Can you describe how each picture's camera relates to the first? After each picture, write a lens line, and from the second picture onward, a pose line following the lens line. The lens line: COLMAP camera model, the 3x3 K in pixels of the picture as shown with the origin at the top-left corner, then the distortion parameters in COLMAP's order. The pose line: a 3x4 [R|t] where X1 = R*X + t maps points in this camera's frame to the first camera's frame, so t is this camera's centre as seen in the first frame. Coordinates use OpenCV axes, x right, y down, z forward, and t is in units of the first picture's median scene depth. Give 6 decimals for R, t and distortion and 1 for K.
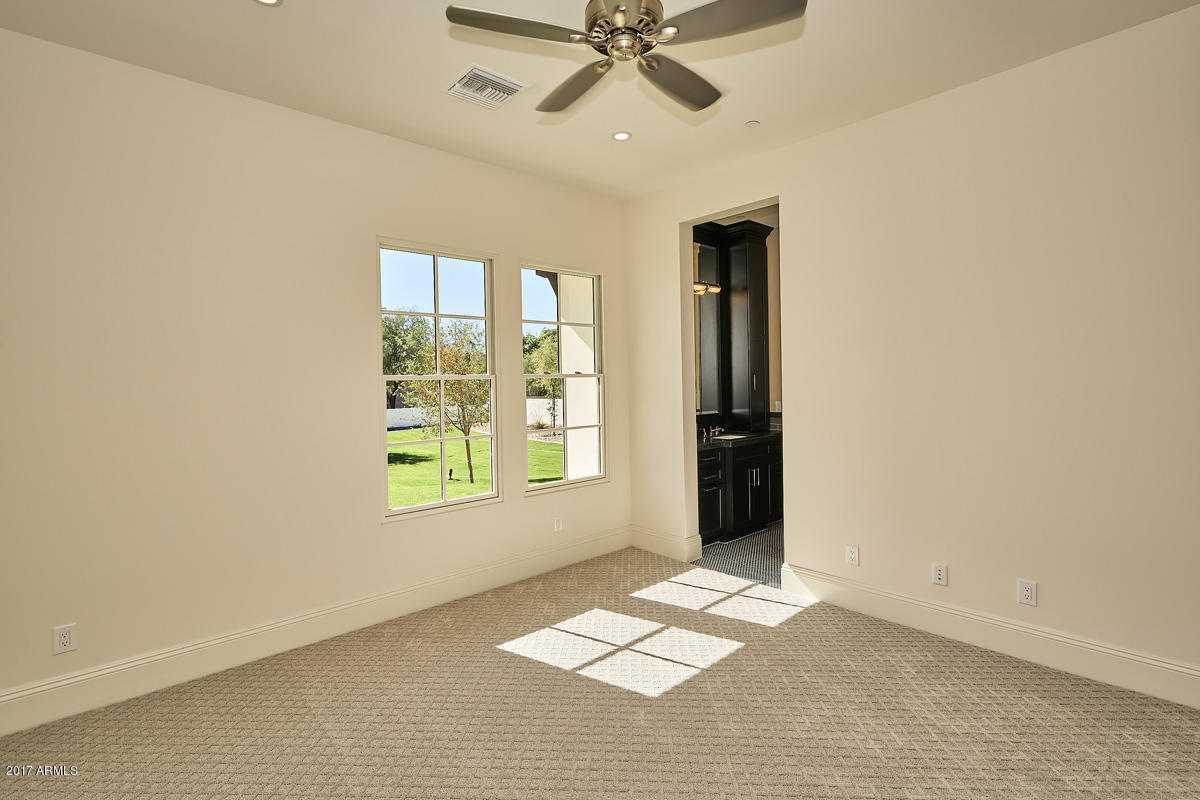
lens RADIAL K [[549.8, 0, 604.4], [0, 549.8, 403.7], [0, 0, 1]] dist [-0.000792, 0.000147]
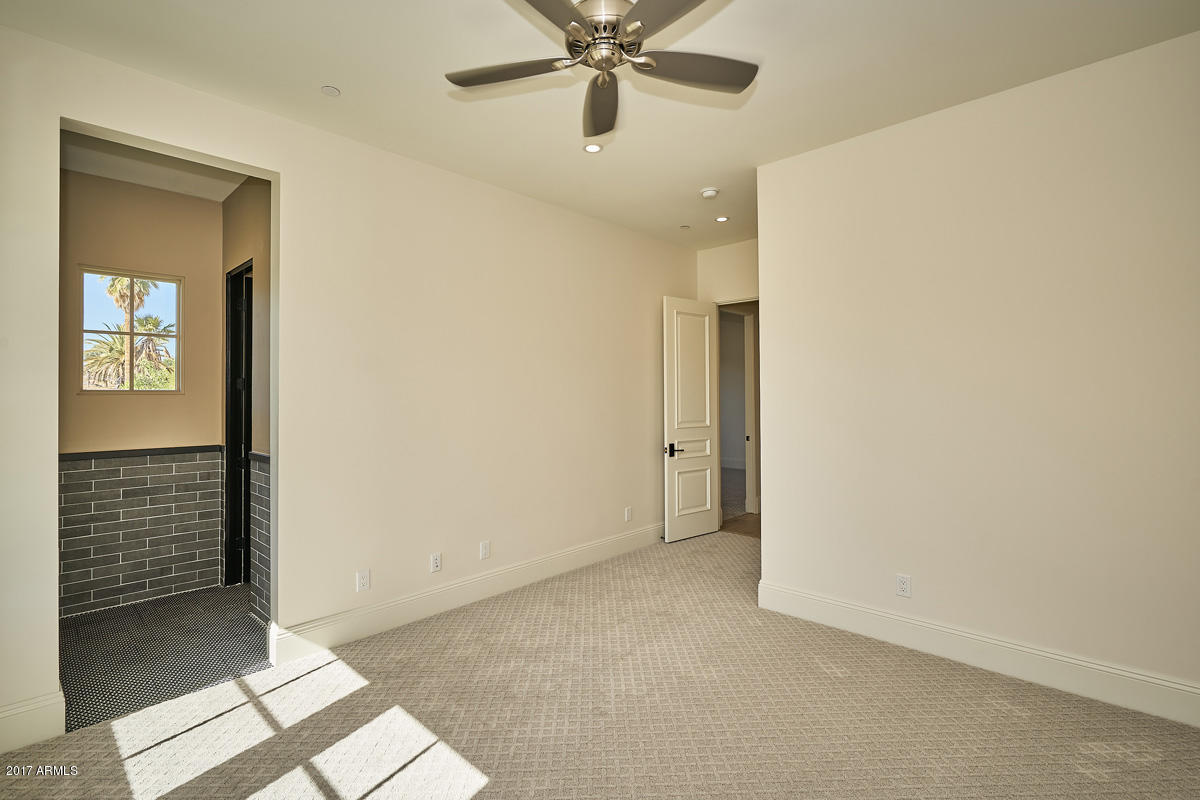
lens RADIAL K [[560.0, 0, 600.0], [0, 560.0, 400.0], [0, 0, 1]] dist [-0.000525, -0.000343]
pose [[-0.069694, 0.003939, 0.997561, -0.572465], [0.038178, 0.999270, -0.001279, -0.028958], [-0.996838, 0.037996, -0.069794, 0.633459]]
